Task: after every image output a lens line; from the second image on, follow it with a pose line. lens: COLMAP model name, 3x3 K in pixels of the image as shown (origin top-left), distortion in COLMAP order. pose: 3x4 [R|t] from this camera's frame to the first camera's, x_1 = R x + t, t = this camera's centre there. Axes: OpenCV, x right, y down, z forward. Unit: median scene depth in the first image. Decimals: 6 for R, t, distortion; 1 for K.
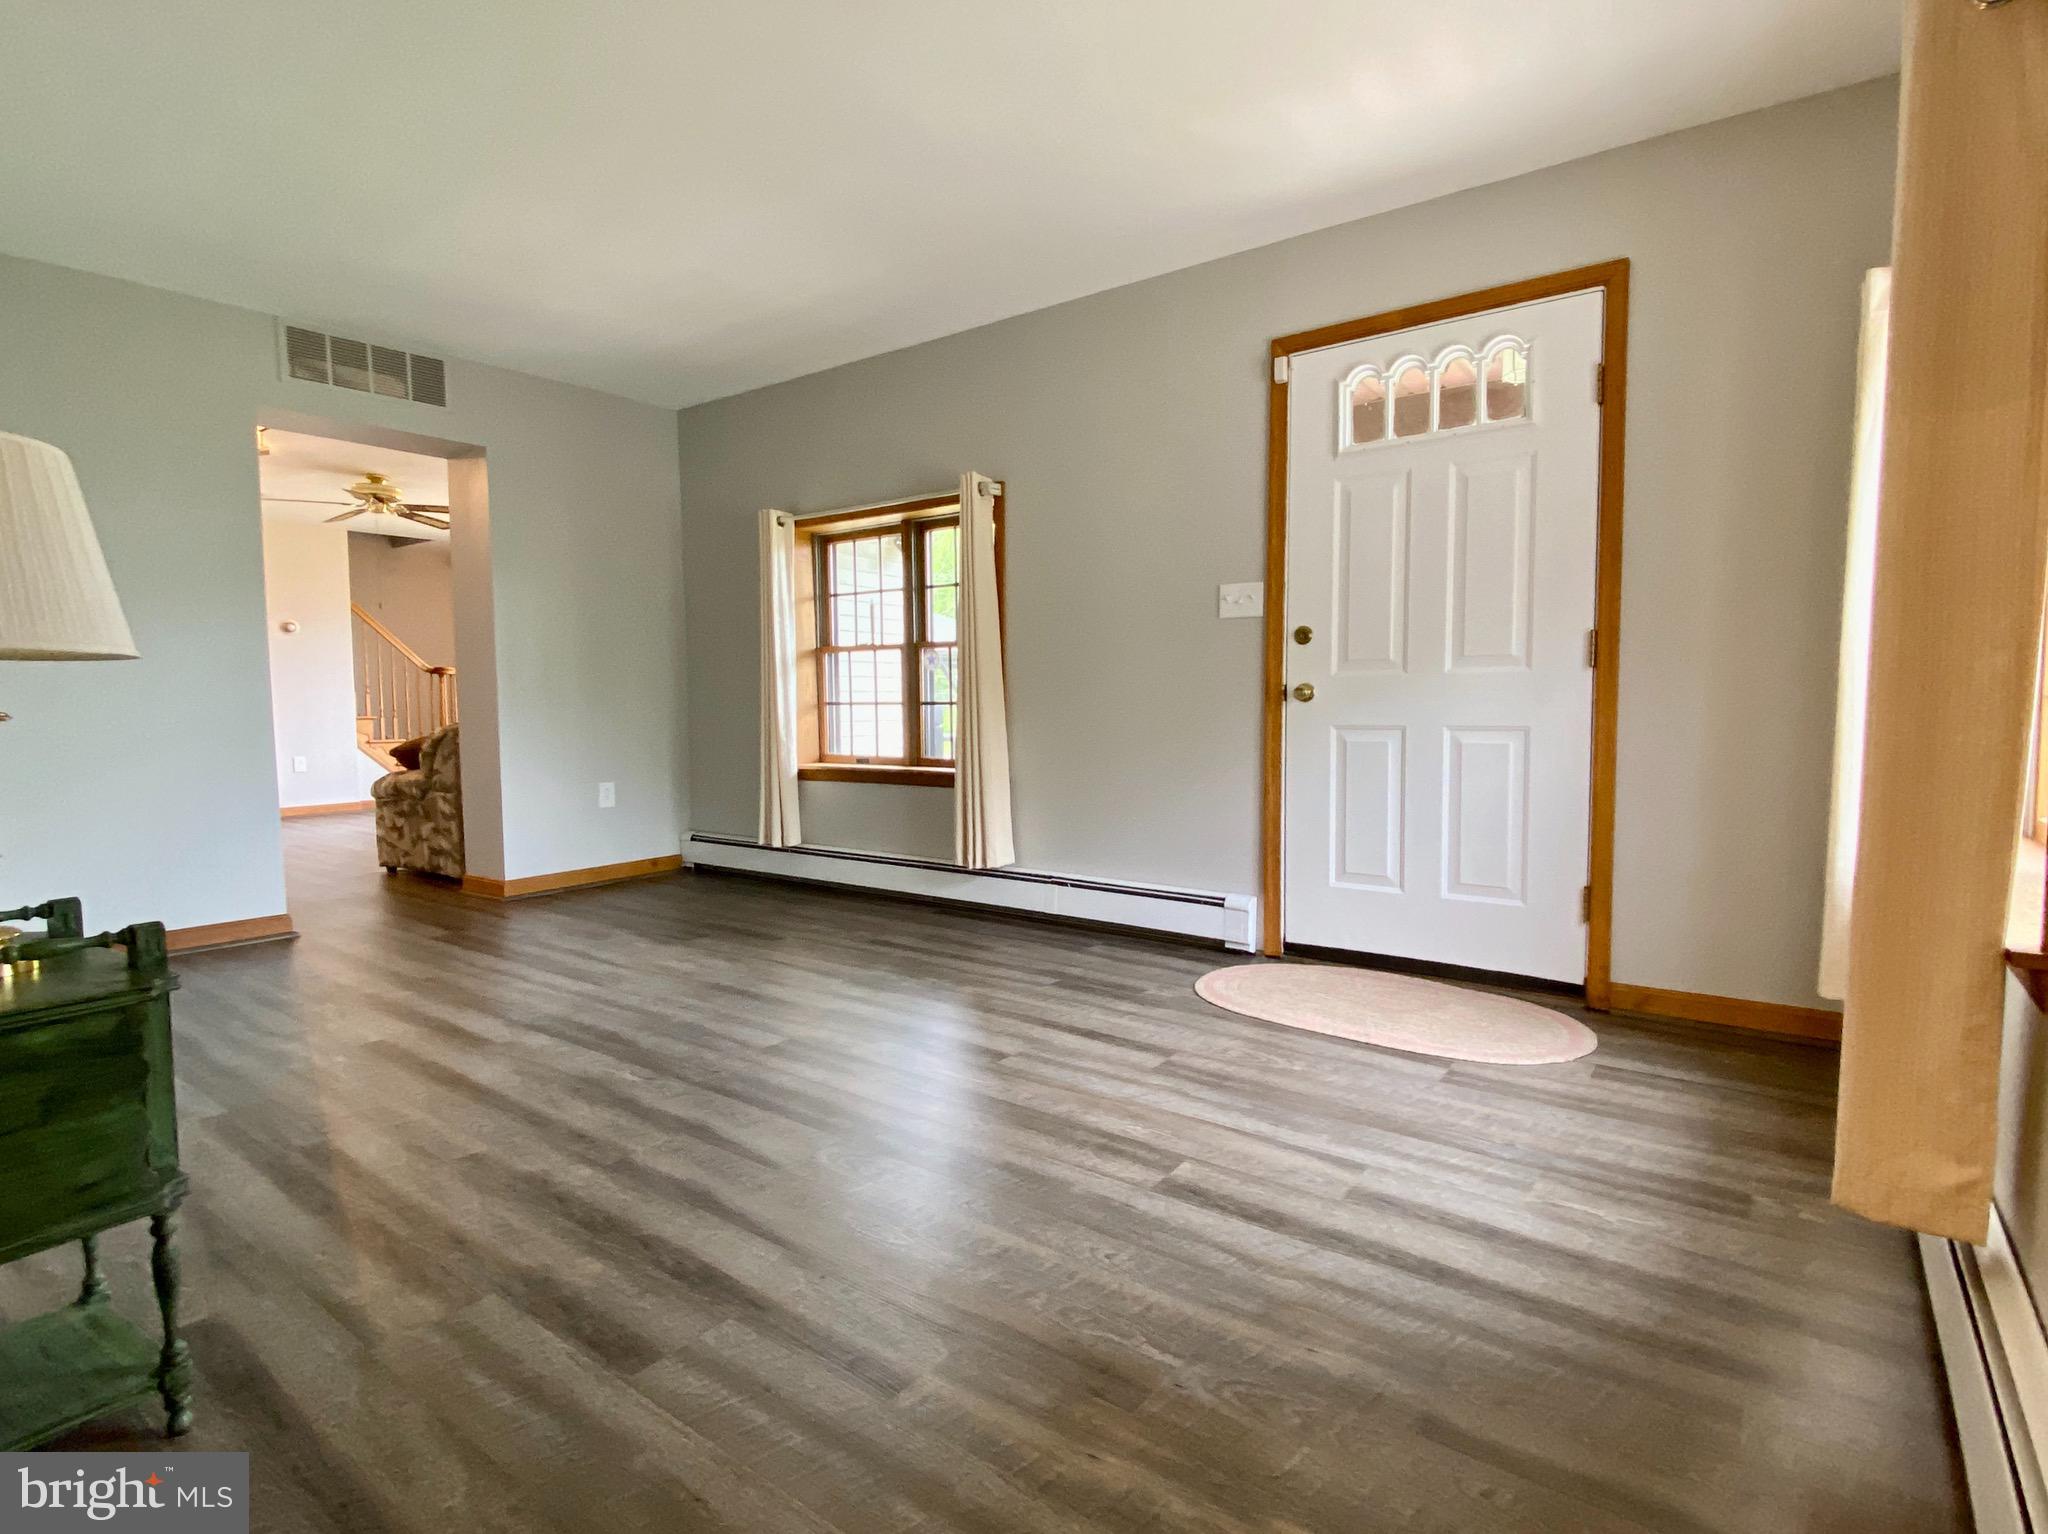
lens RADIAL K [[1017.9, 0, 1016.5], [0, 1017.9, 774.7], [0, 0, 1]] dist [0.011811, 0.000234]
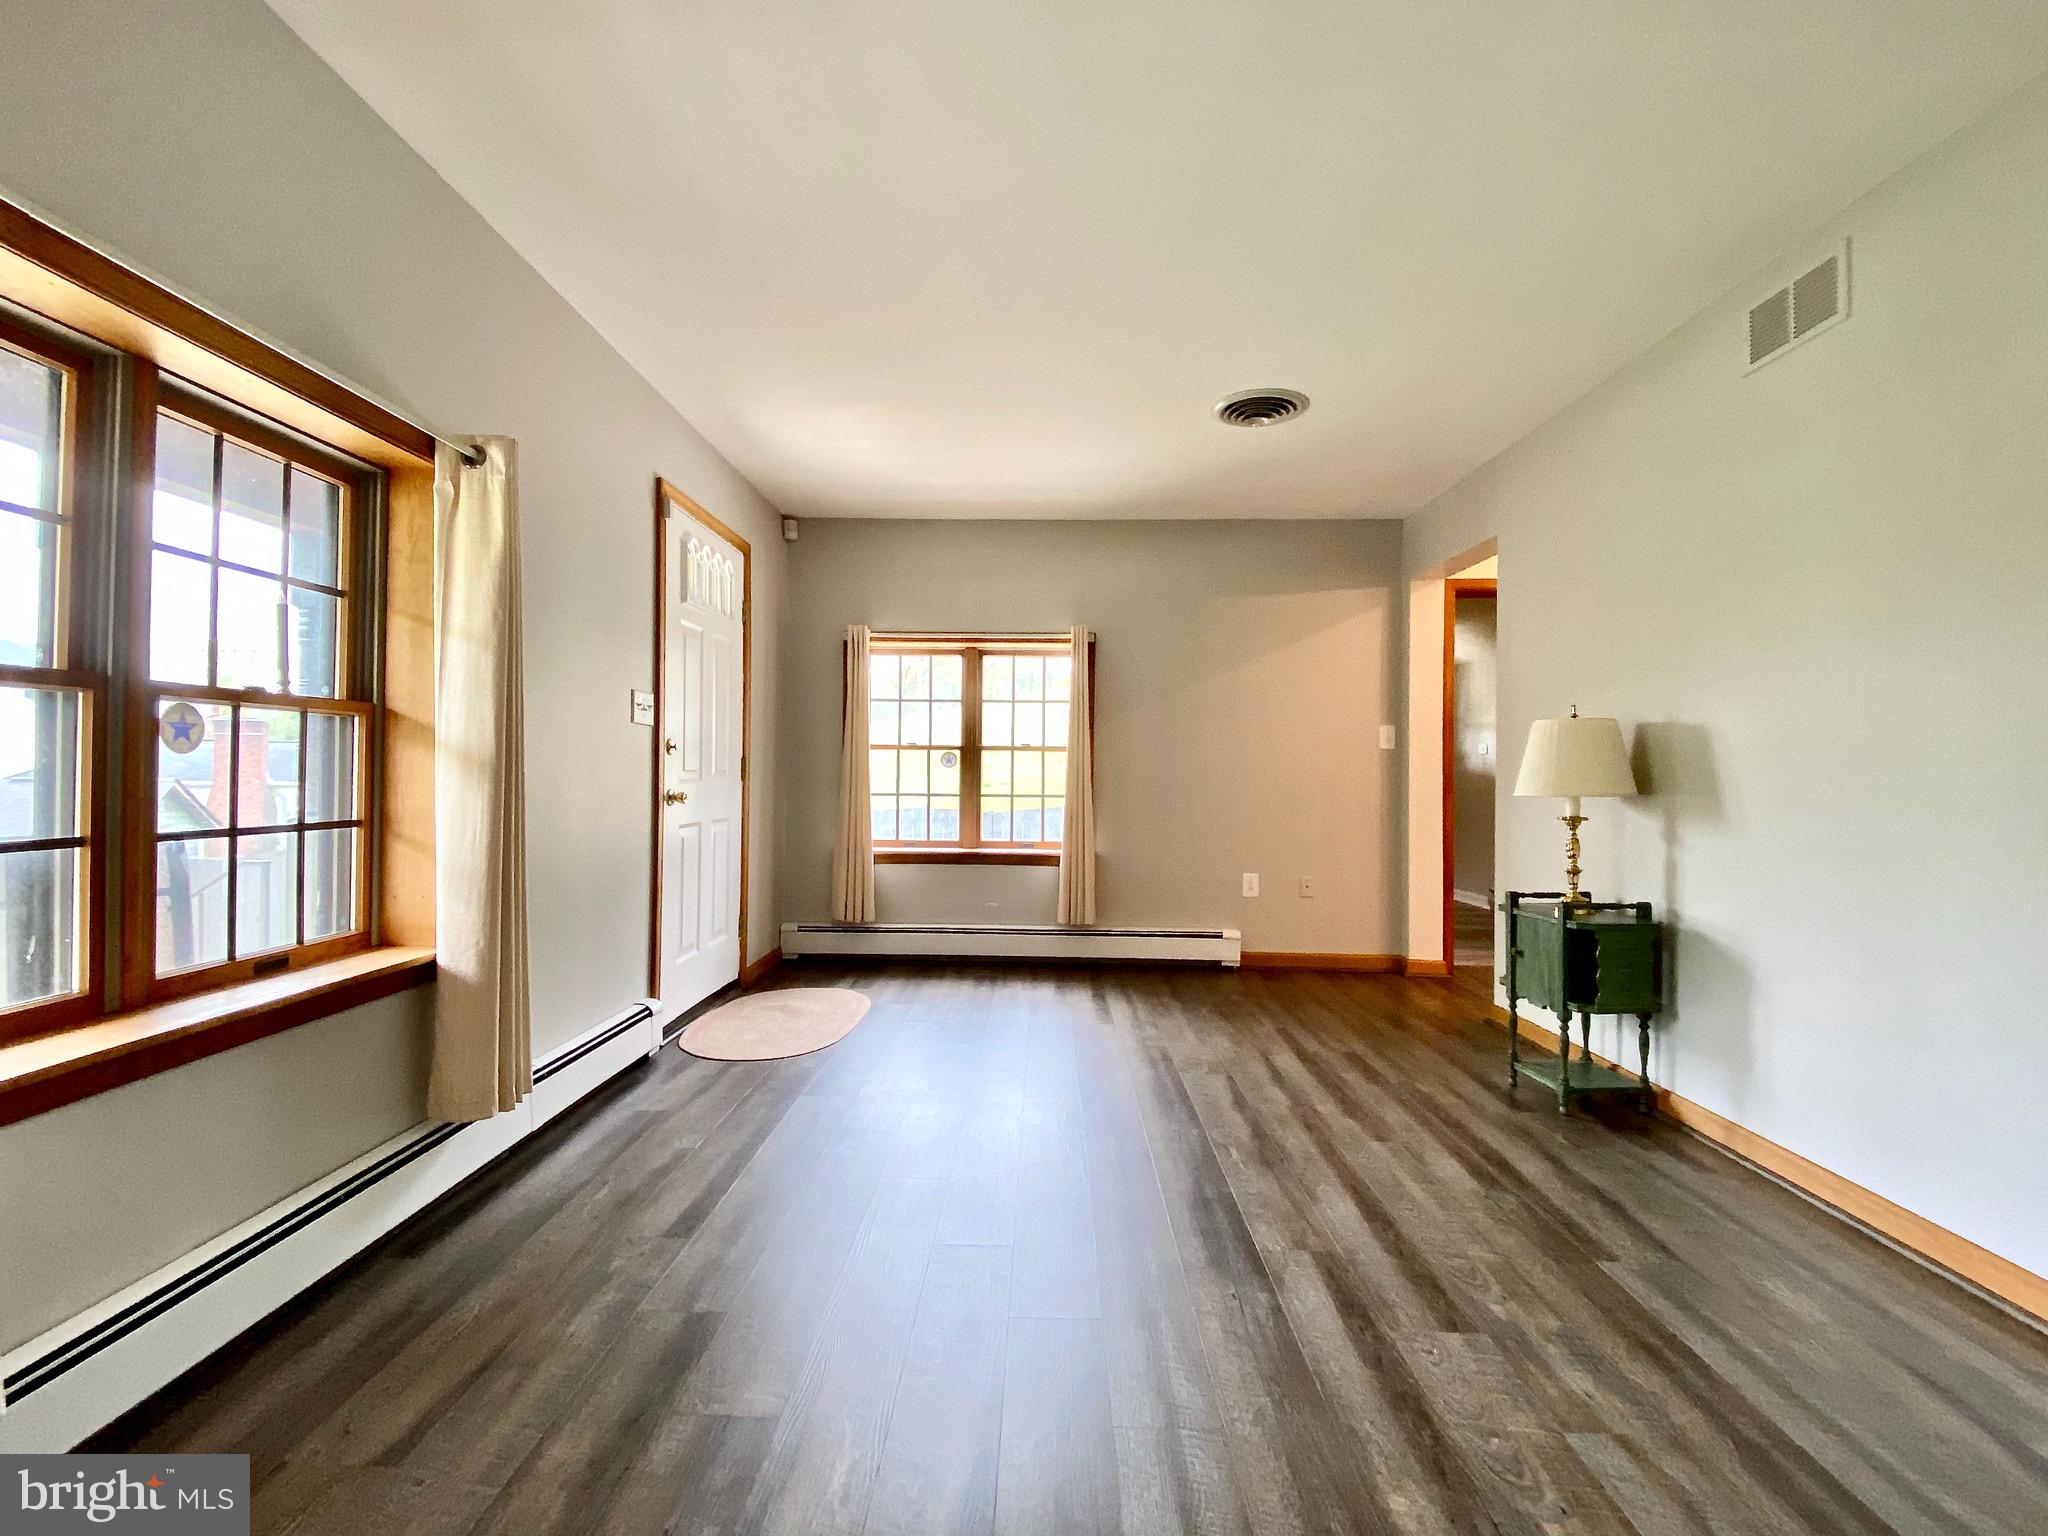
lens RADIAL K [[942.0, 0, 1017.1], [0, 942.0, 767.0], [0, 0, 1]] dist [0.011371, -0.005452]
pose [[-0.565748, 0.014647, 0.824448, -0.893960], [0.061752, 0.997787, 0.024649, -0.130480], [-0.822263, 0.064857, -0.565400, 1.424896]]
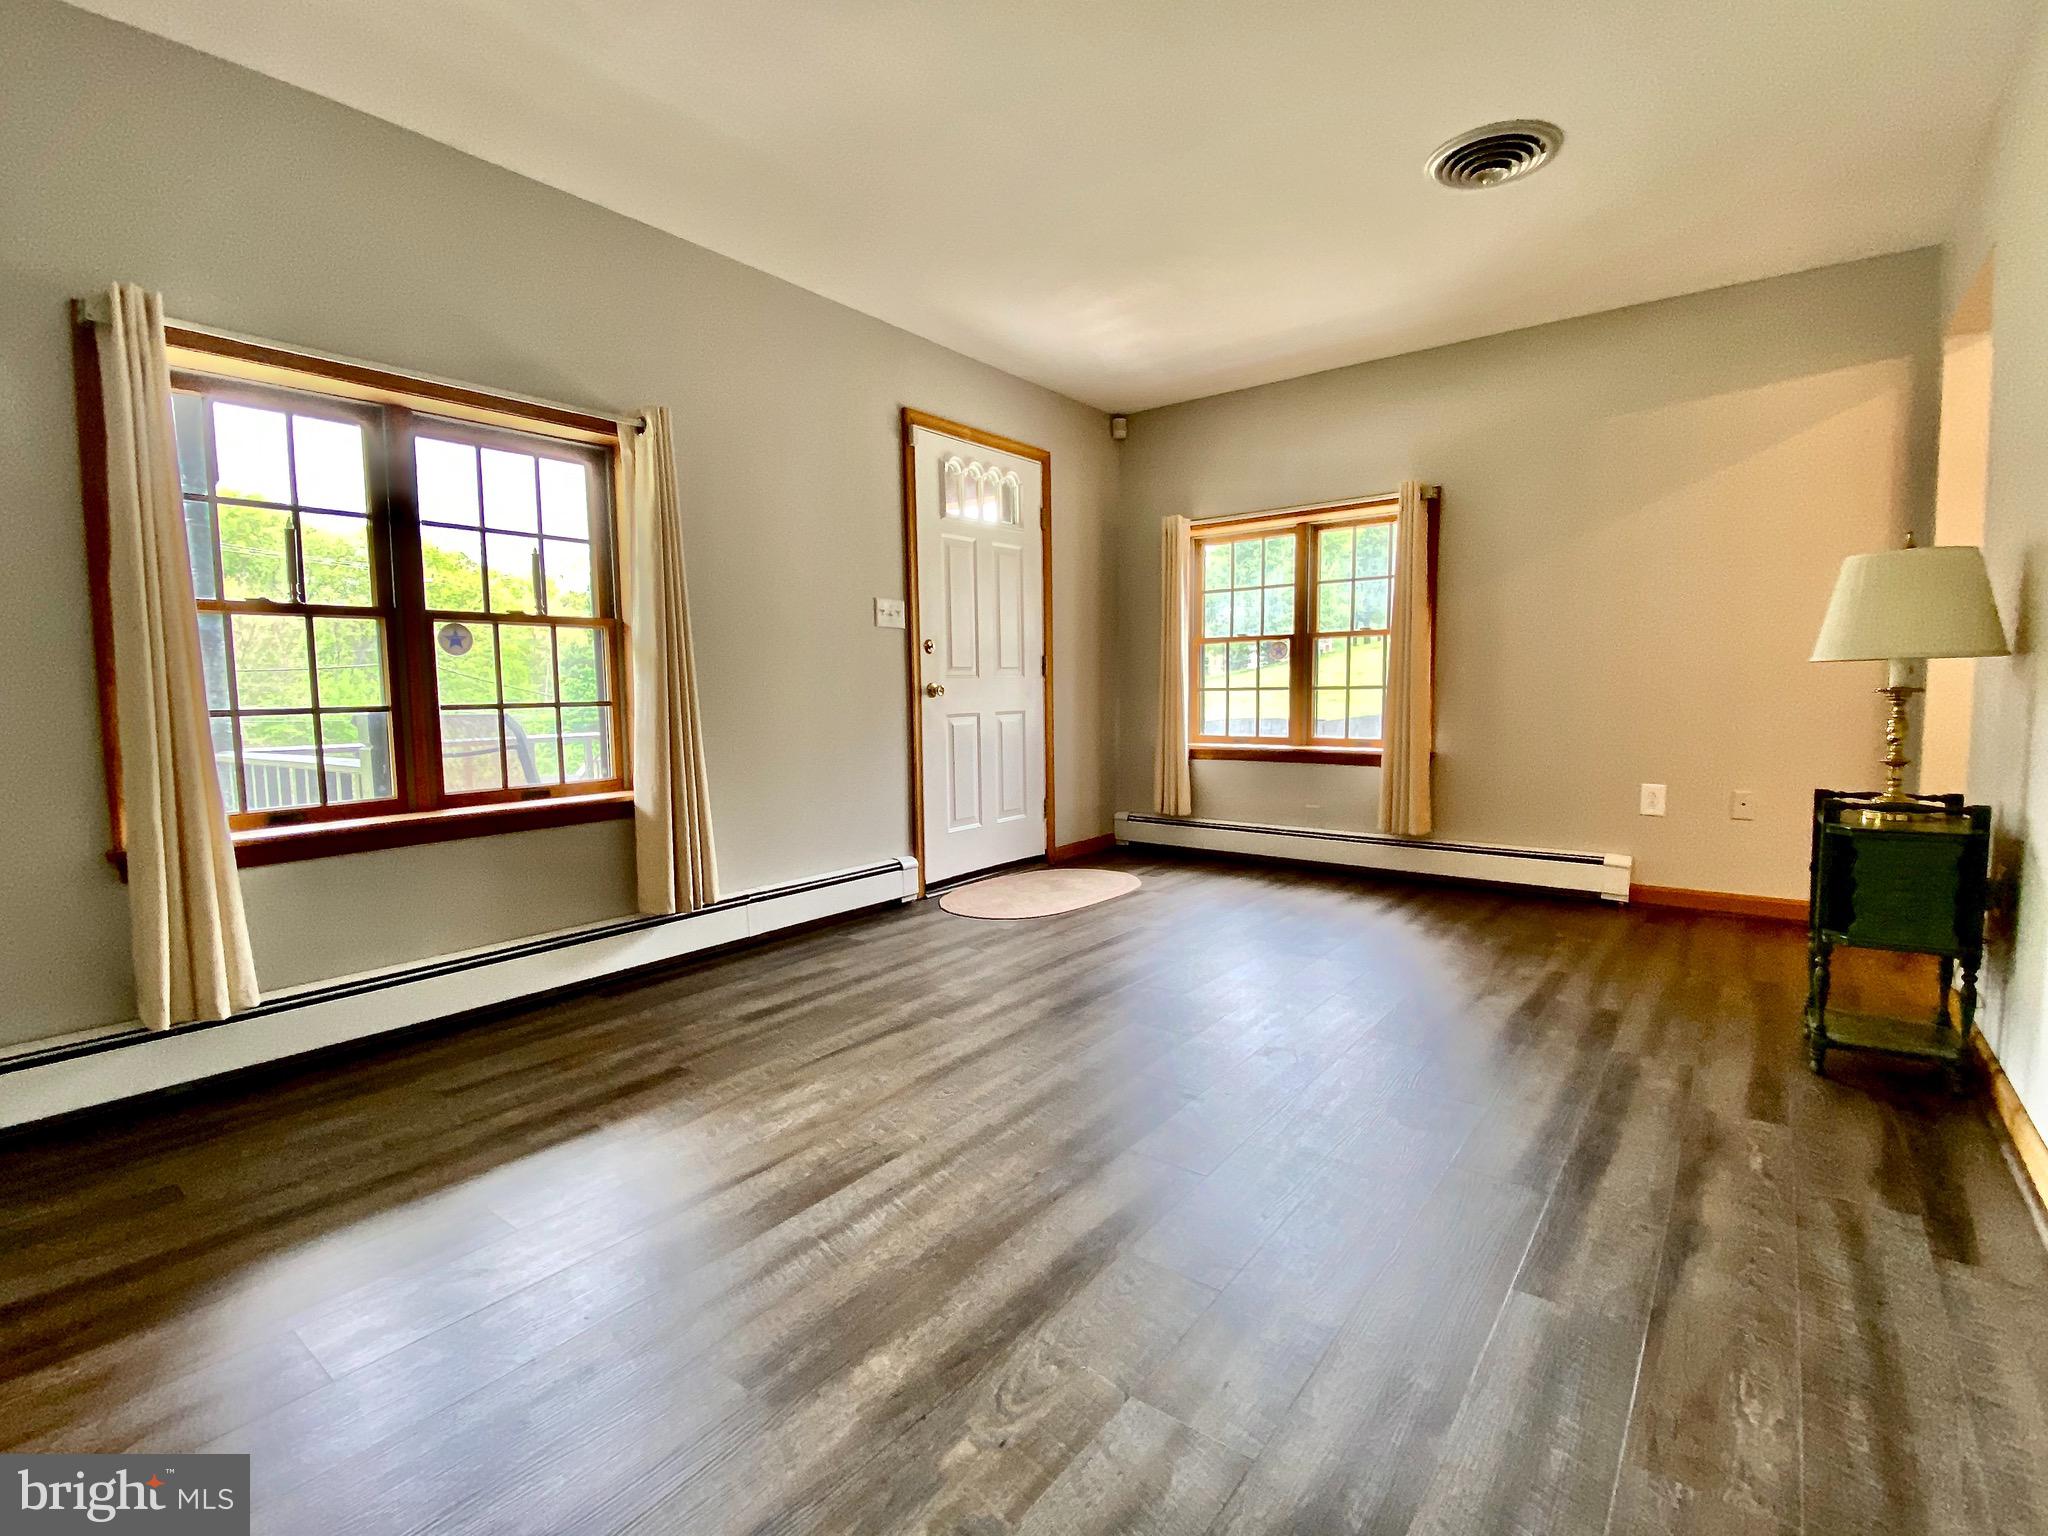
lens RADIAL K [[942.0, 0, 1016.9], [0, 942.0, 769.8], [0, 0, 1]] dist [0.011371, -0.005452]
pose [[0.028125, -0.075455, 0.996752, -1.034541], [0.091131, 0.993188, 0.072614, -0.063907], [-0.995442, 0.088793, 0.034810, 0.959584]]
